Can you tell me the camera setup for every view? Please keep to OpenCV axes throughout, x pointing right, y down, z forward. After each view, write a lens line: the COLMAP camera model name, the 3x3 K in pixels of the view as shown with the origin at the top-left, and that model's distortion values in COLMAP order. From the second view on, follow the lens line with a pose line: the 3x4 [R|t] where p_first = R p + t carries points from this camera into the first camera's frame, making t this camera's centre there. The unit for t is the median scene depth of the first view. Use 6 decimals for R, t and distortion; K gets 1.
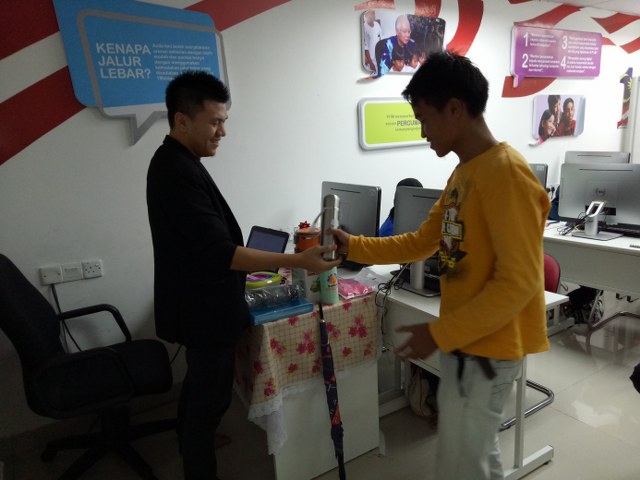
lens RADIAL K [[477.8, 0, 323.0], [0, 477.8, 241.7], [0, 0, 1]] dist [0.023849, -0.005956]
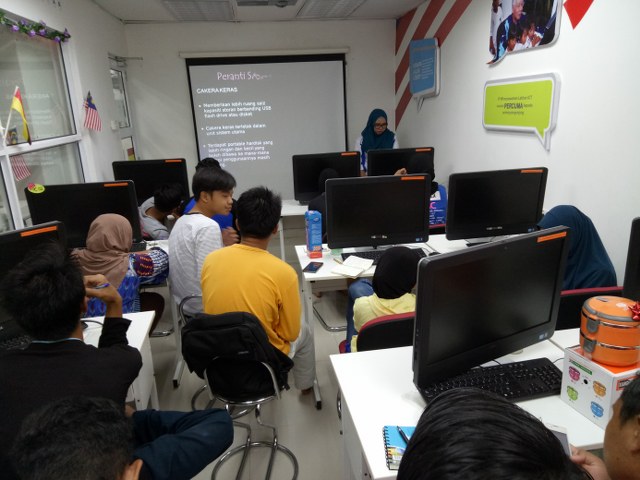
lens RADIAL K [[477.8, 0, 323.0], [0, 477.8, 241.7], [0, 0, 1]] dist [0.023849, -0.005956]
pose [[-0.407519, 0.318788, -0.855747, 1.253060], [-0.133736, 0.906152, 0.401253, -0.345442], [0.903351, 0.277962, -0.326640, 1.080041]]
